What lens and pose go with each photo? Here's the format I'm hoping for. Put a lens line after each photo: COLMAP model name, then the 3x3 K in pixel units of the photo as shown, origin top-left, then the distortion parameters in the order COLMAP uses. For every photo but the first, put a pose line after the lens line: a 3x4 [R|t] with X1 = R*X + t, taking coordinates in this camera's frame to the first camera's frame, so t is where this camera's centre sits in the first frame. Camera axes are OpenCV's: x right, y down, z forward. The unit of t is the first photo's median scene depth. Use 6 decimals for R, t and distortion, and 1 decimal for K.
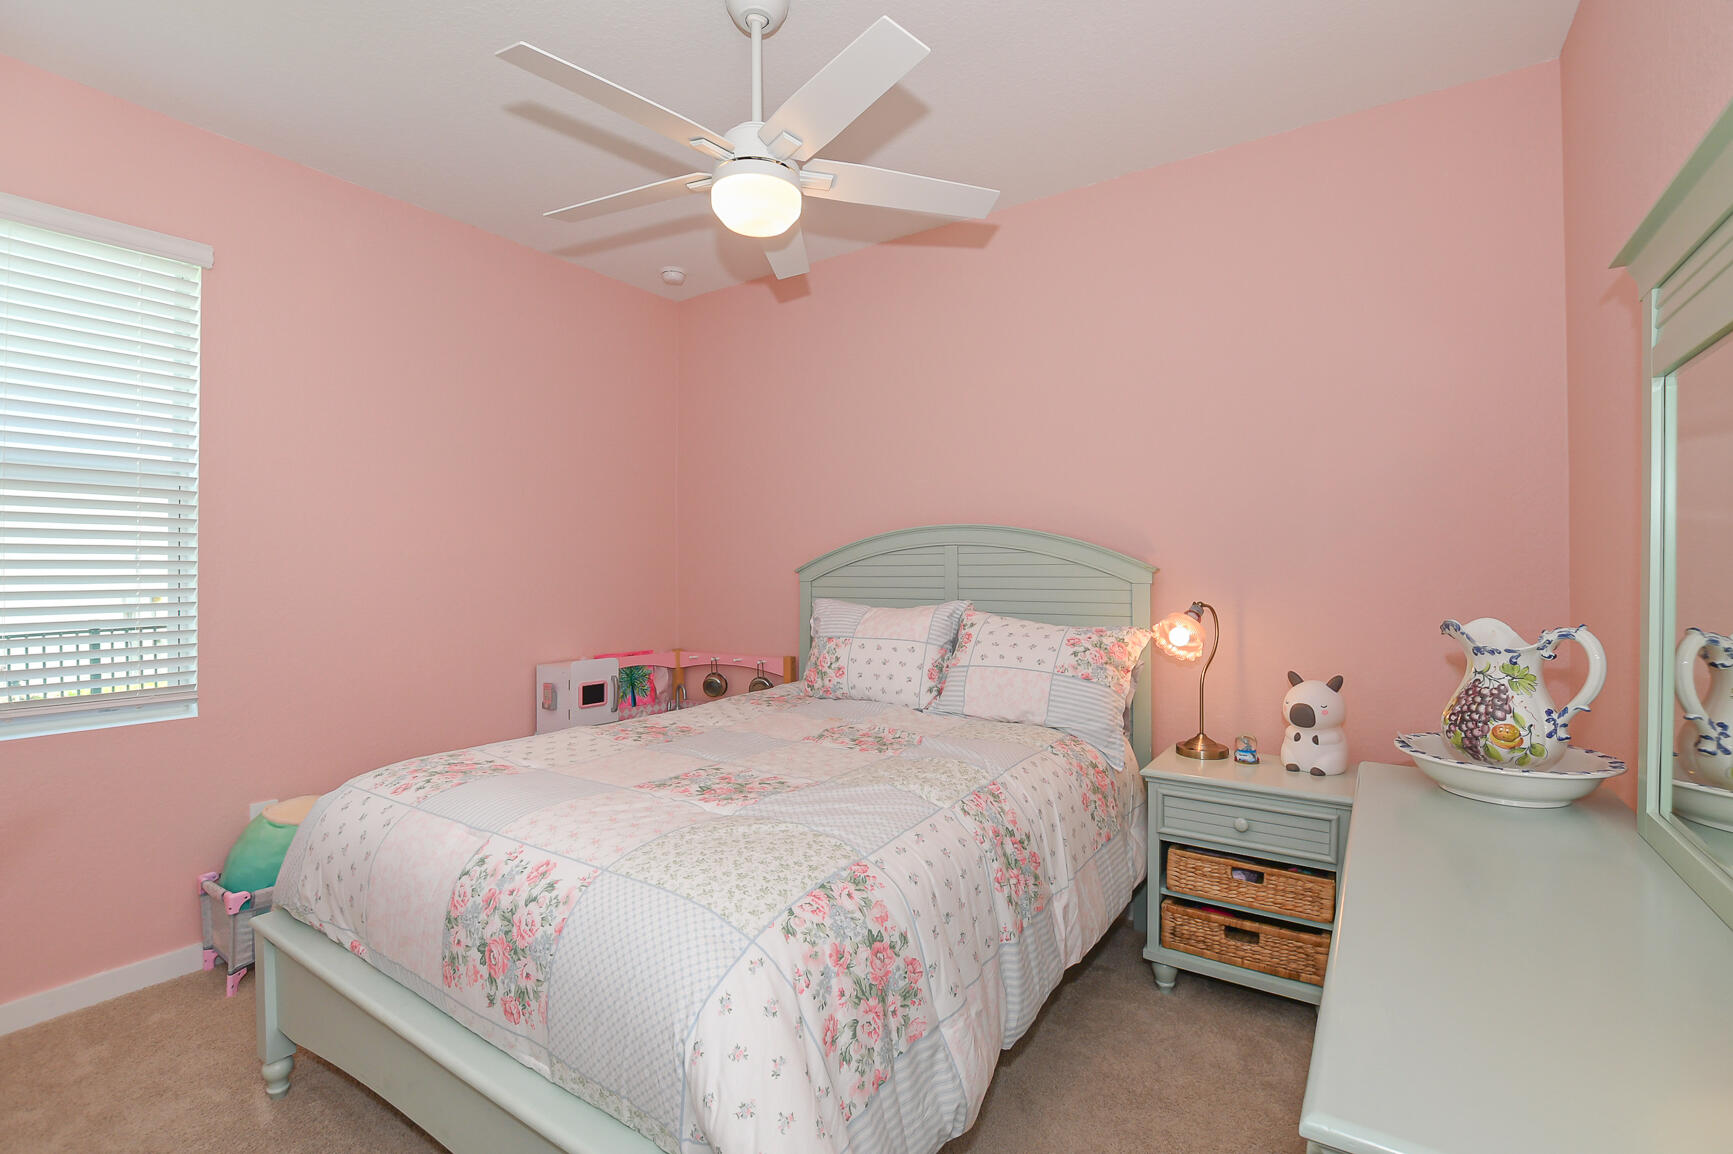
lens RADIAL K [[770.4, 0, 875.8], [0, 770.4, 573.2], [0, 0, 1]] dist [-0.030890, 0.003584]
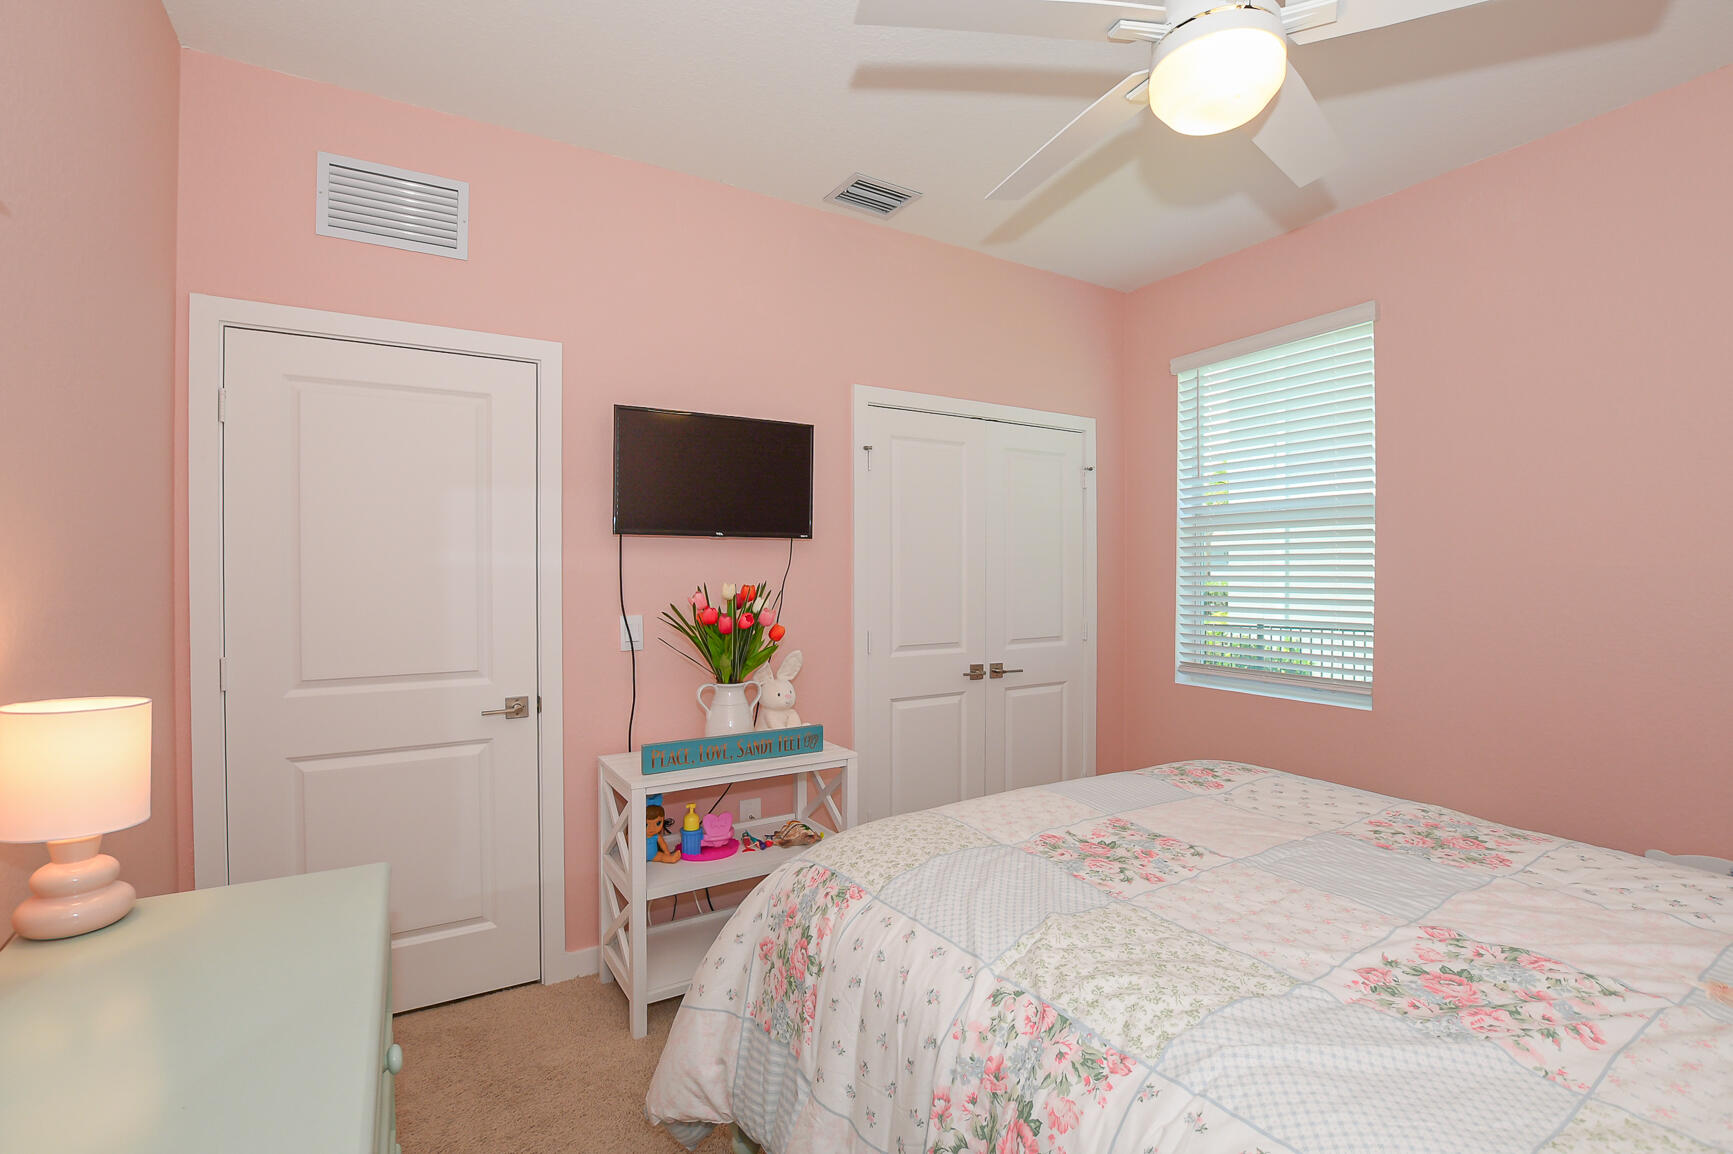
lens RADIAL K [[770.4, 0, 872.5], [0, 770.4, 574.9], [0, 0, 1]] dist [-0.030890, 0.003584]
pose [[-0.446388, -0.001200, -0.894839, 0.551234], [-0.013499, 0.999894, 0.005393, -0.016539], [0.894738, 0.014487, -0.446357, 0.954006]]
